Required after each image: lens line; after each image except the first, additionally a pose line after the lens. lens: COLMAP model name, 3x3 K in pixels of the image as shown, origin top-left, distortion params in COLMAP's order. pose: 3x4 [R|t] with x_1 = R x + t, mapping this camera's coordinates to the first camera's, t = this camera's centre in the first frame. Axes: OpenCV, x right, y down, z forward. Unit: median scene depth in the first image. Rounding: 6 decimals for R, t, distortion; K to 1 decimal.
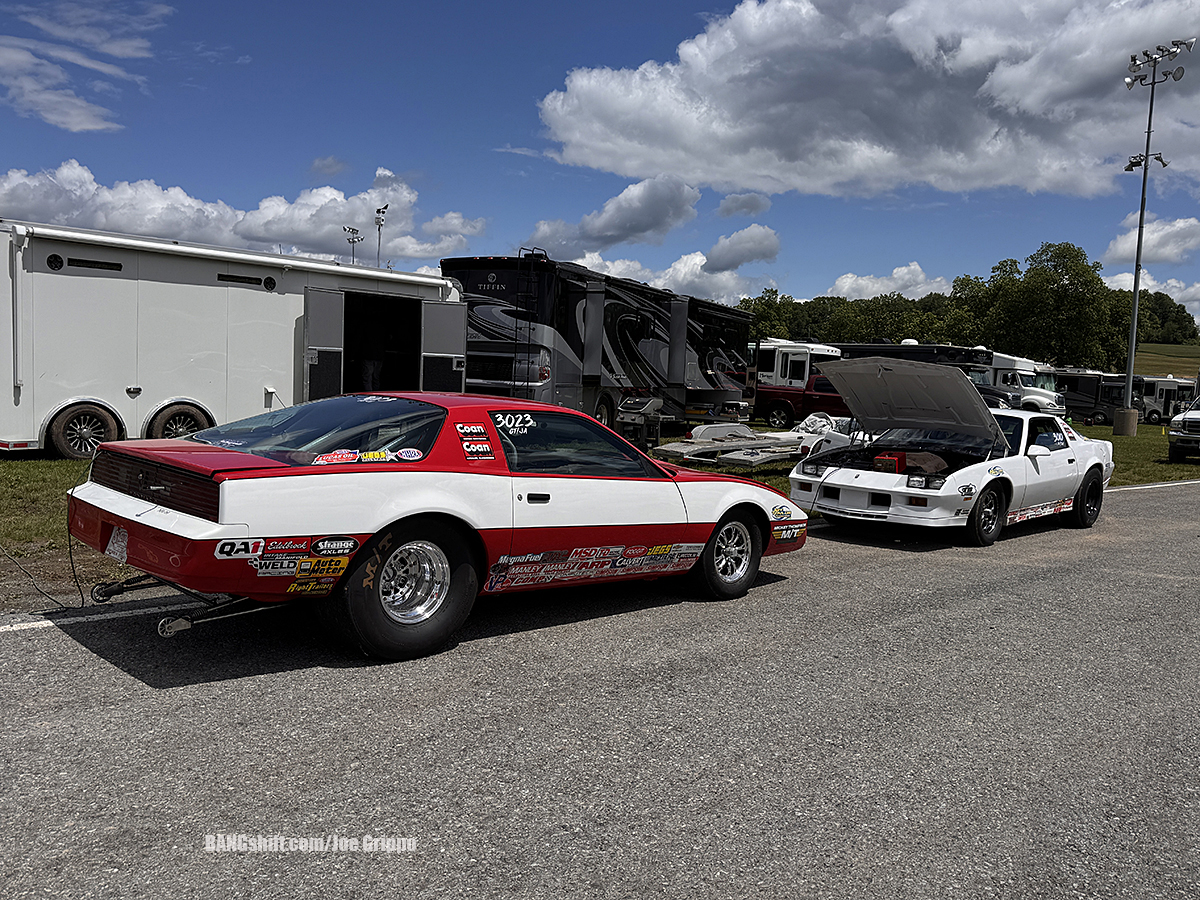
lens RADIAL K [[994.3, 0, 601.0], [0, 994.3, 467.8], [0, 0, 1]] dist [0.090539, -0.140867]
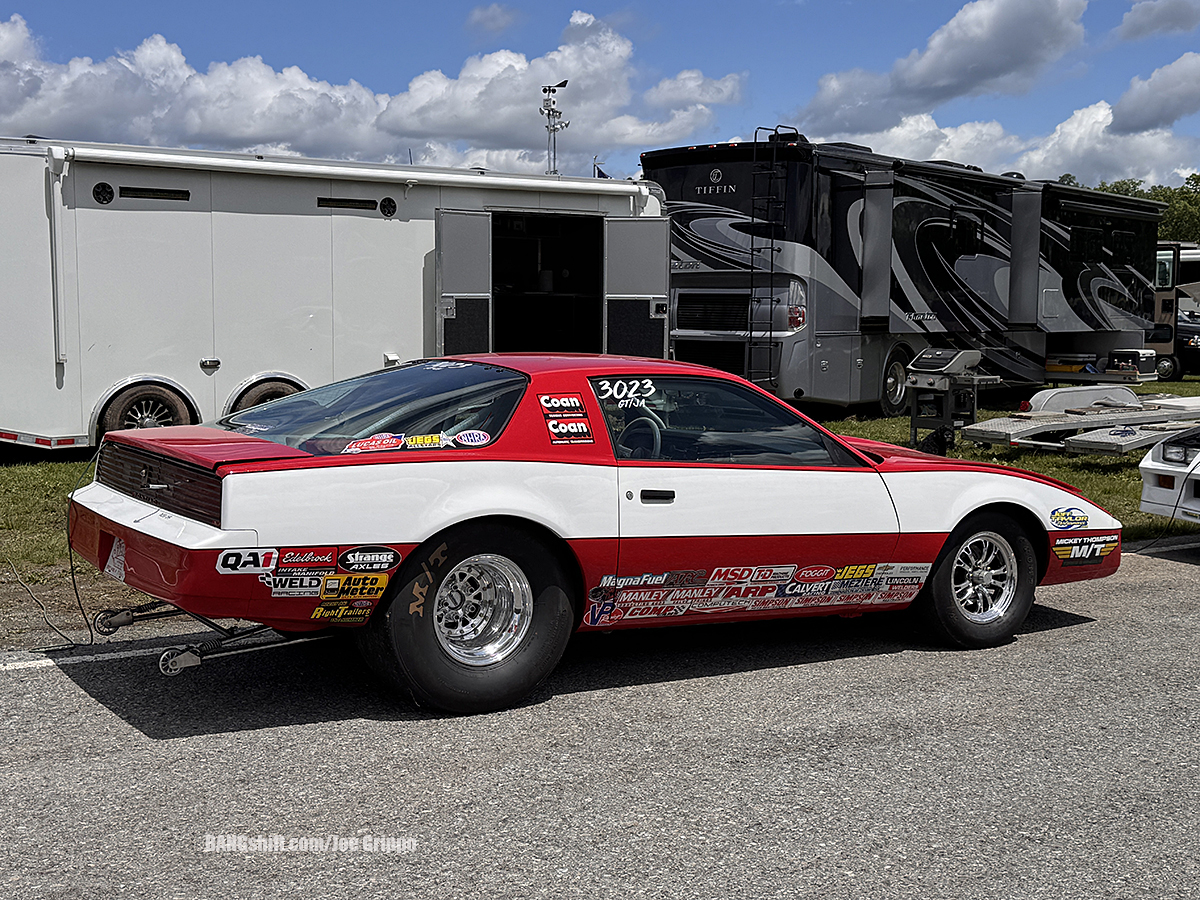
lens RADIAL K [[1602.5, 0, 600.0], [0, 1602.5, 450.0], [0, 0, 1]] dist [0.117488, -0.016100]
pose [[0.972298, -0.019434, -0.232935, 0.135296], [0.016577, 0.999762, -0.014216, 0.010516], [0.233156, 0.009961, 0.972388, -0.109375]]
